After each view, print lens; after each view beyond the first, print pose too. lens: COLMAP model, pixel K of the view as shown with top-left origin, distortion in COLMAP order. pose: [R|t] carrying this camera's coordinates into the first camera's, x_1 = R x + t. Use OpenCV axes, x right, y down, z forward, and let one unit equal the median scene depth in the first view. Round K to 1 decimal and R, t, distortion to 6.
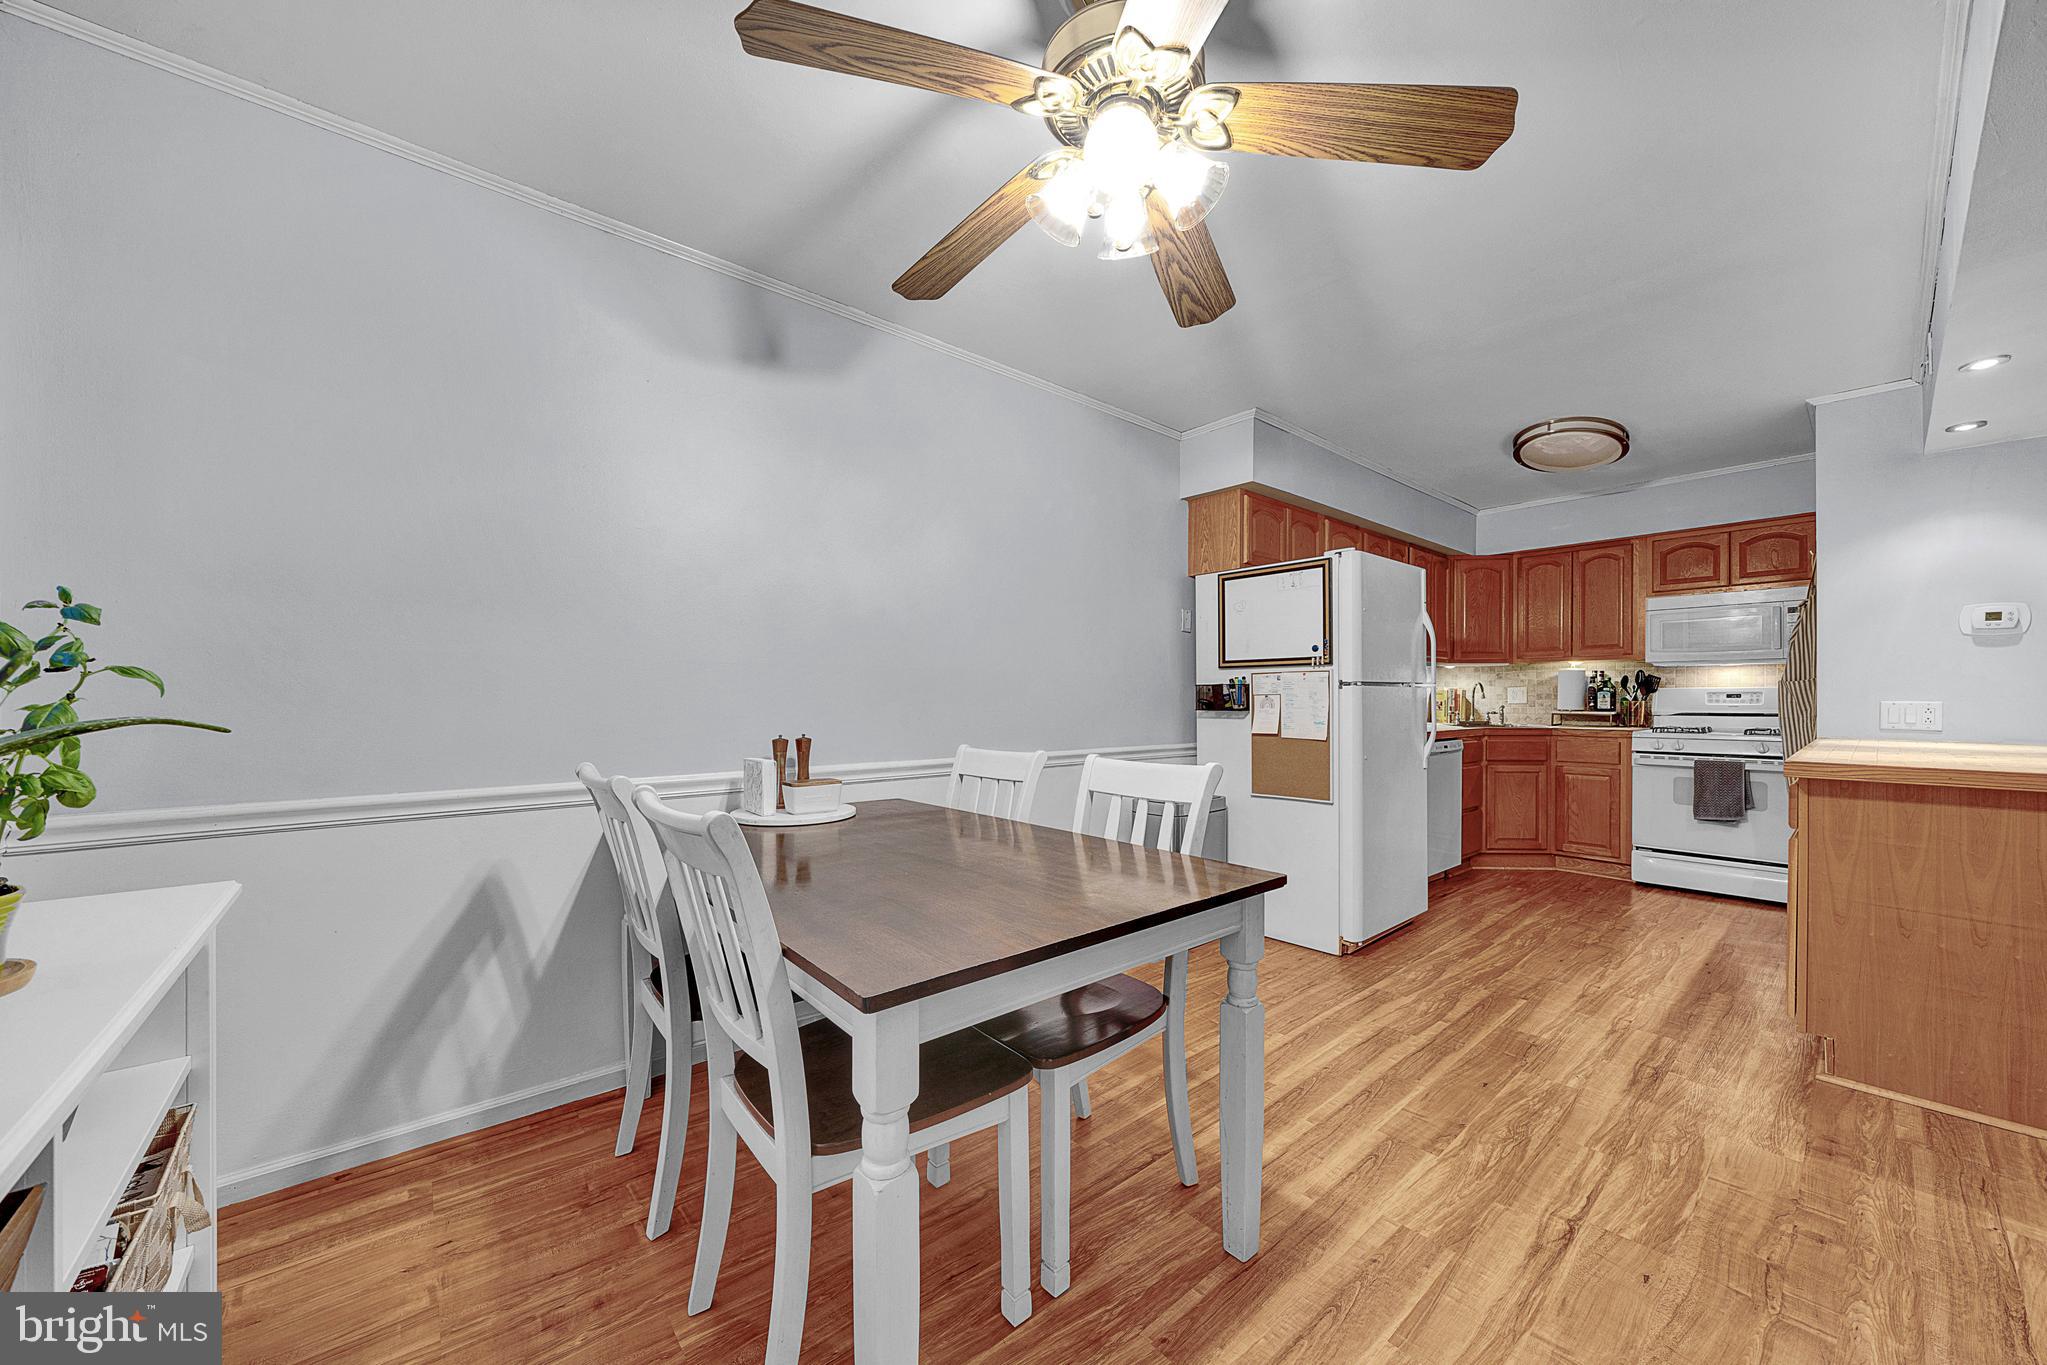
lens RADIAL K [[800.4, 0, 902.7], [0, 800.4, 701.8], [0, 0, 1]] dist [-0.001902, -0.000444]
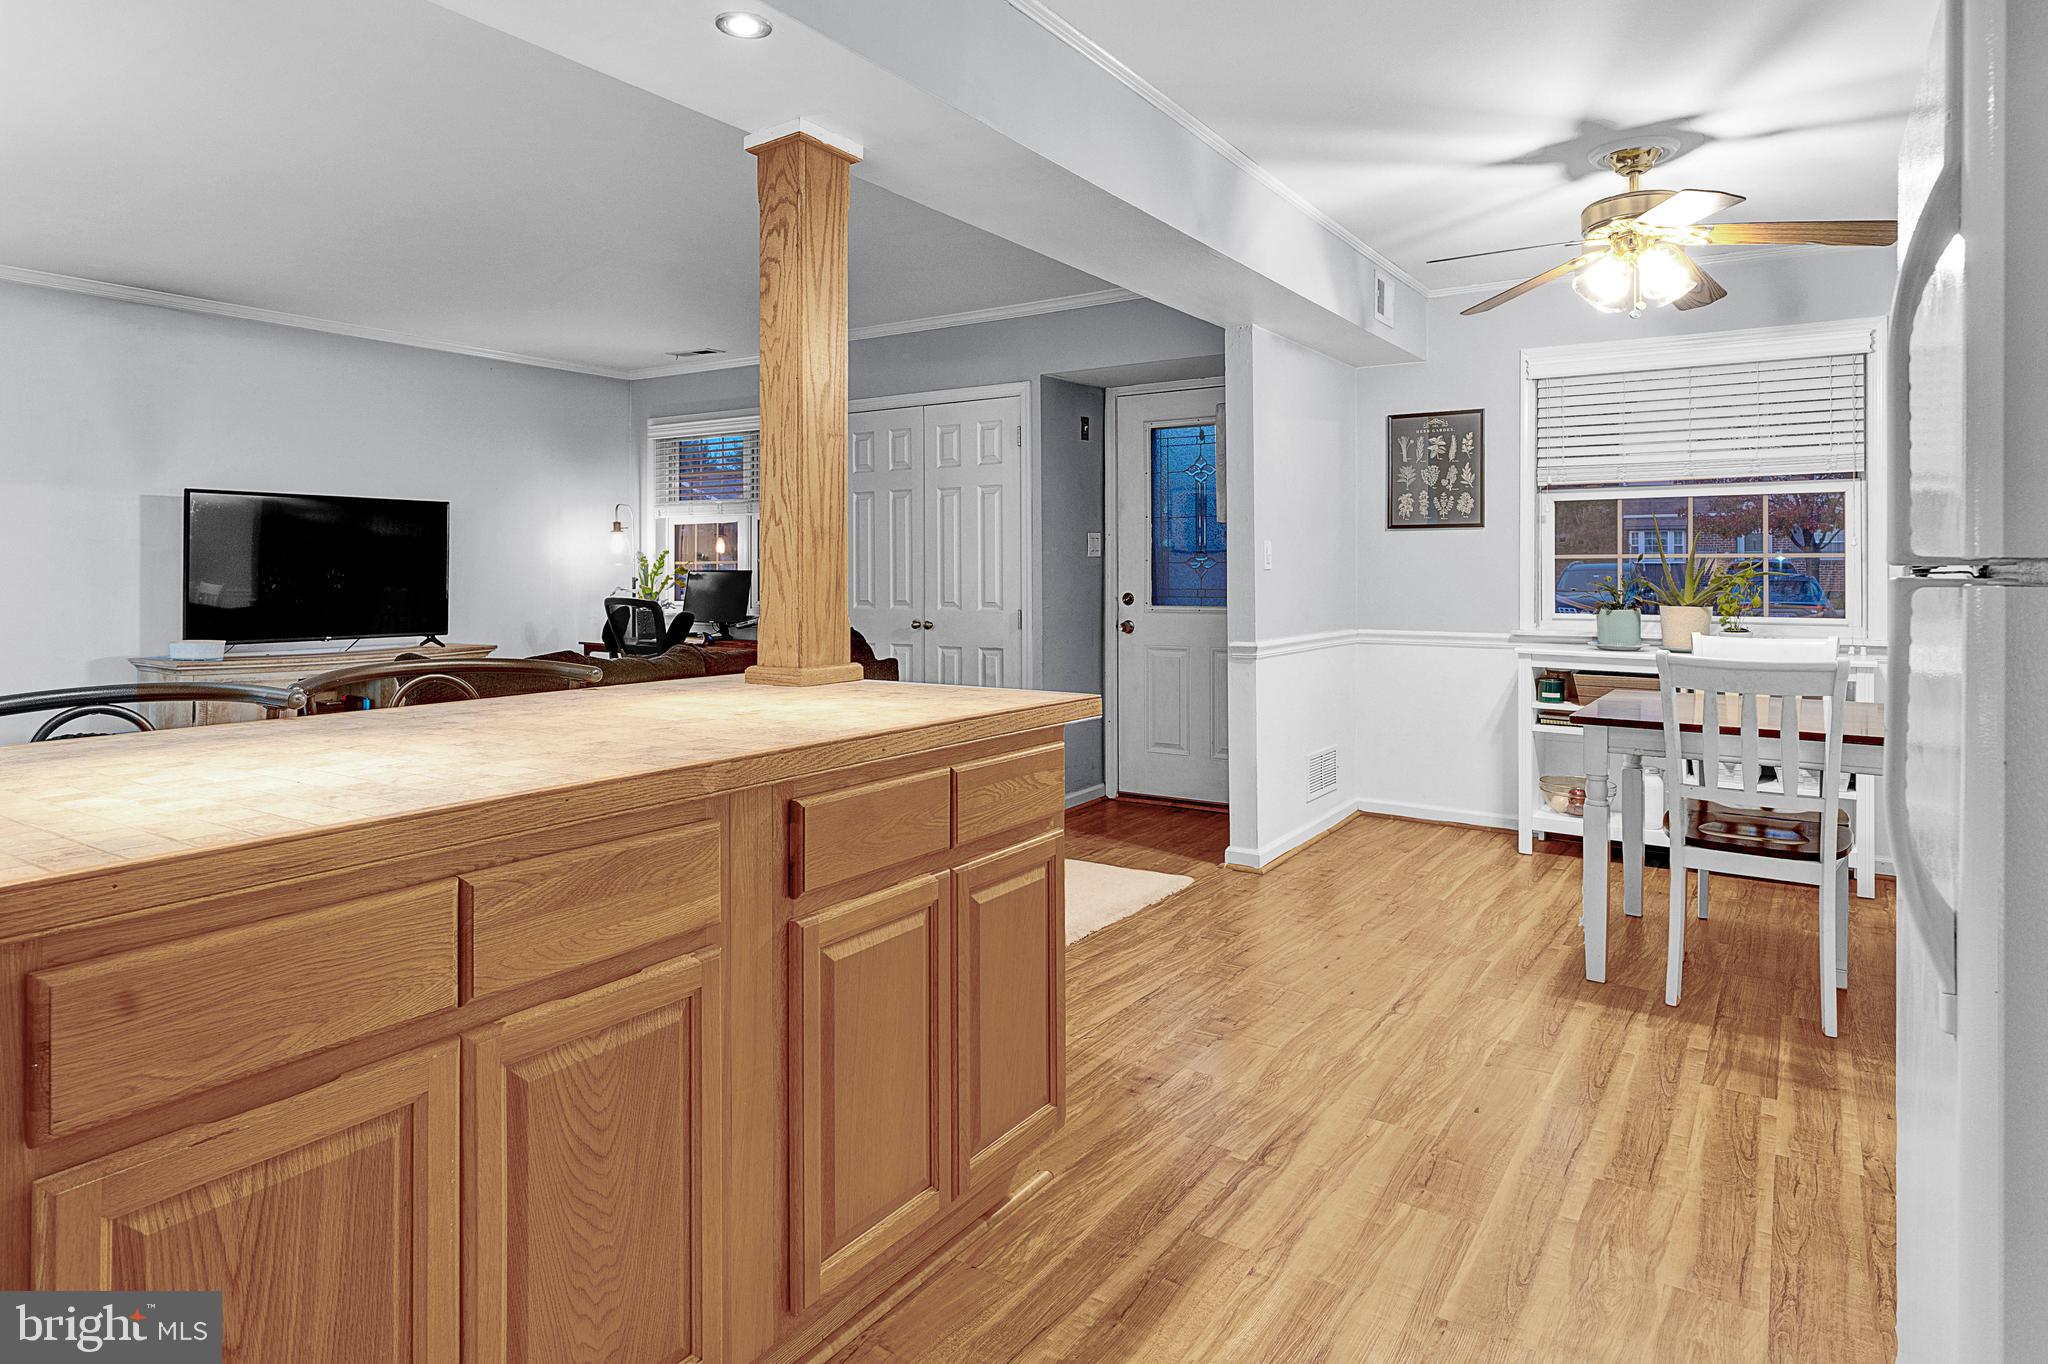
lens RADIAL K [[1101.2, 0, 920.1], [0, 1101.2, 571.4], [0, 0, 1]] dist [0.015497, -0.000387]
pose [[-0.969927, -0.000551, -0.243394, 0.808286], [-0.002049, 0.999981, 0.005898, -0.019666], [0.243386, 0.006219, -0.969910, 1.019712]]
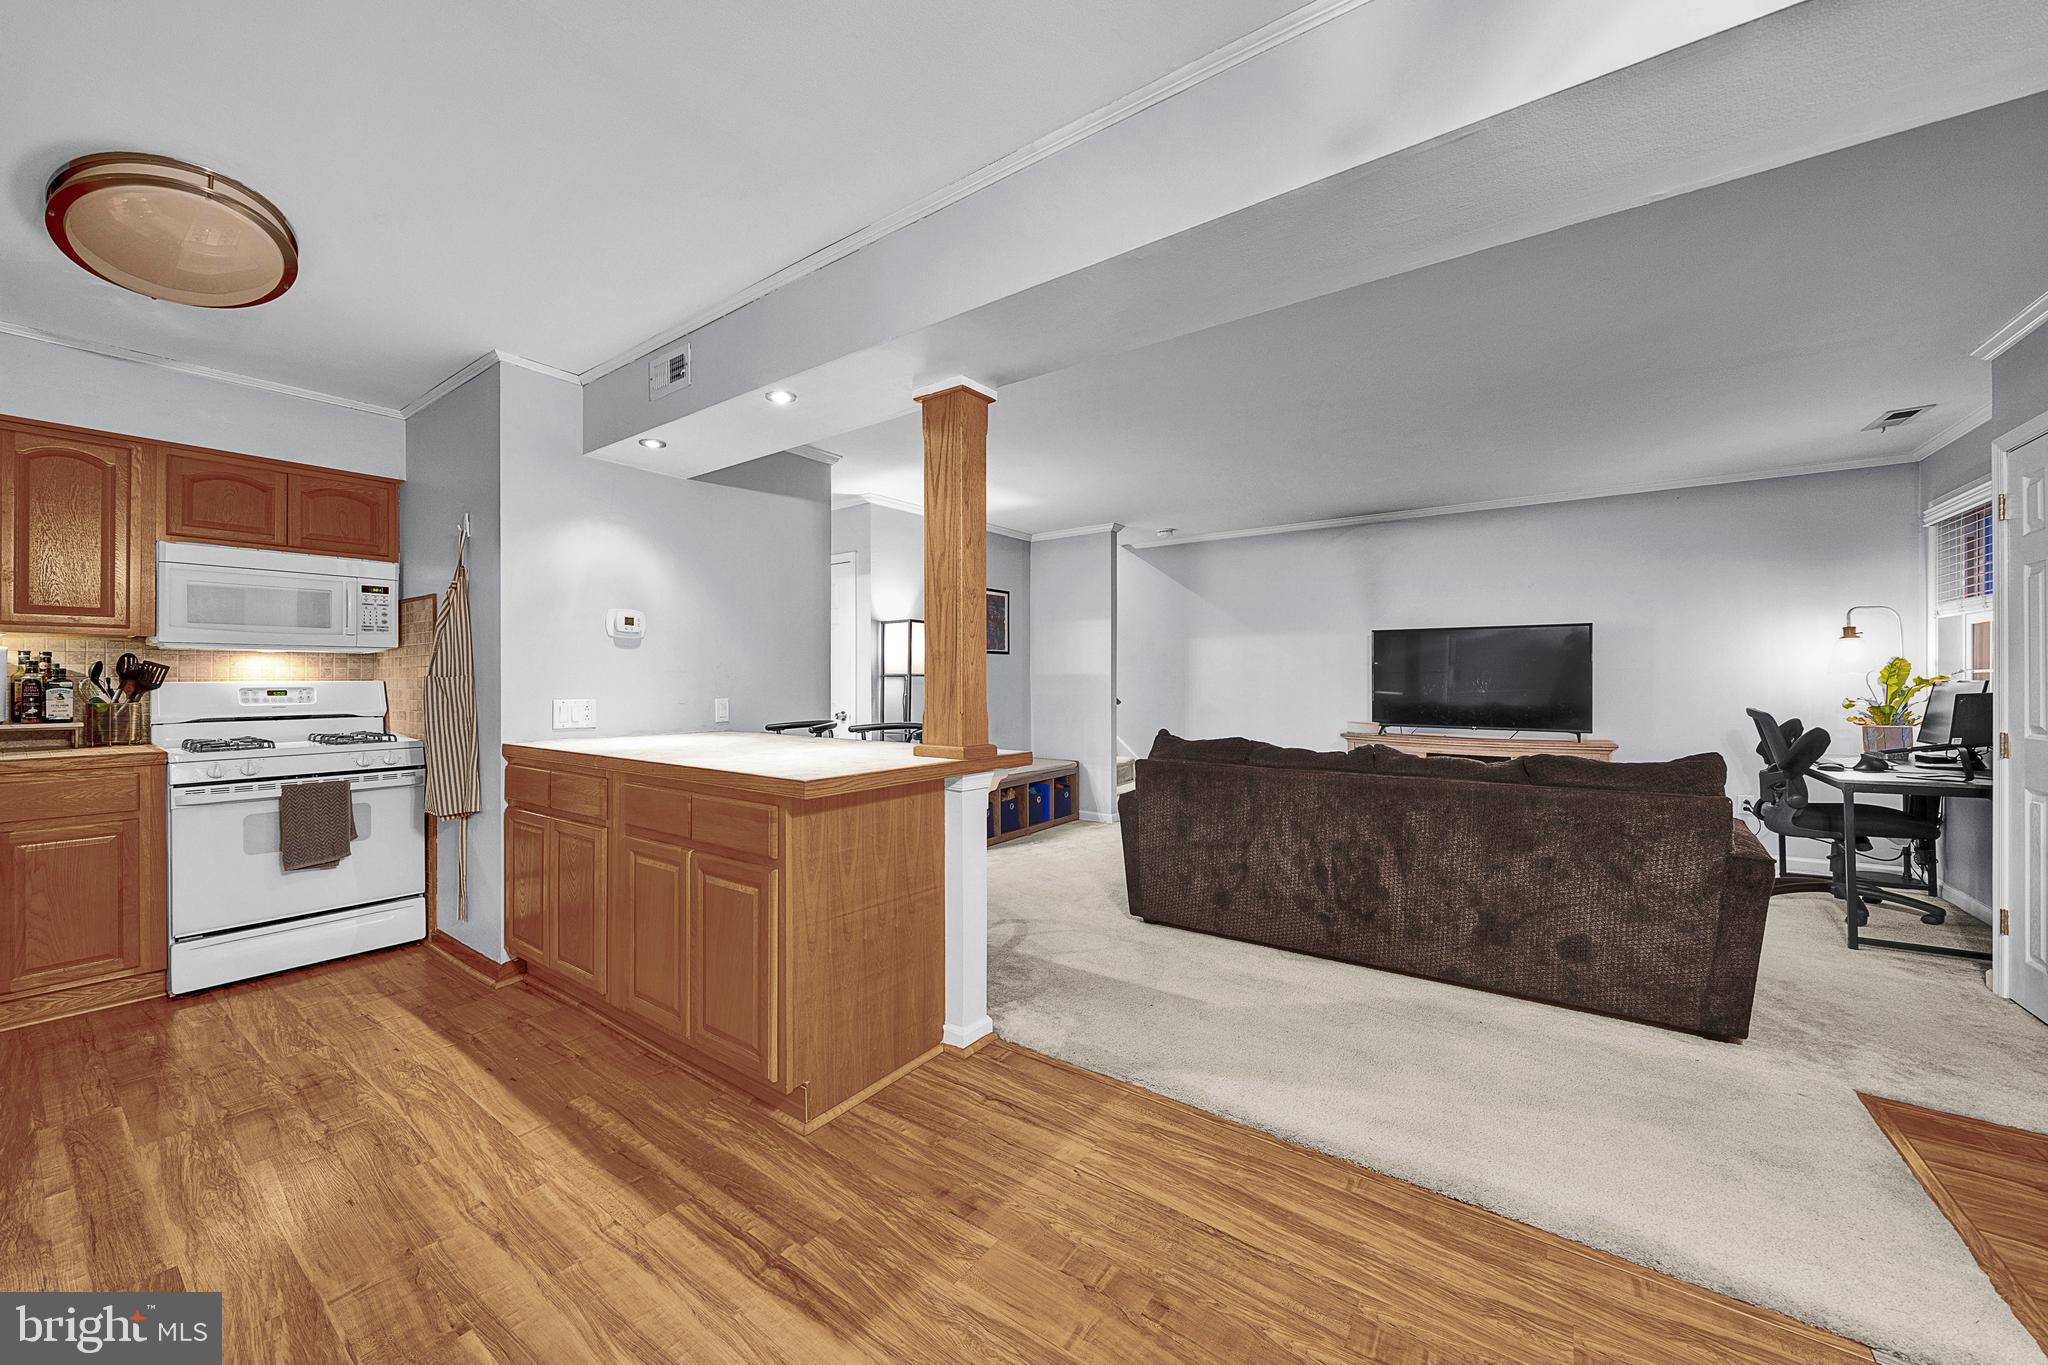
lens RADIAL K [[711.2, 0, 1072.9], [0, 711.2, 680.3], [0, 0, 1]] dist [-0.003886, -0.000239]
pose [[-0.339687, -0.000817, 0.940538, 0.166436], [0.005187, 0.999983, 0.002742, -0.017849], [-0.940524, 0.005810, -0.339677, 0.538590]]
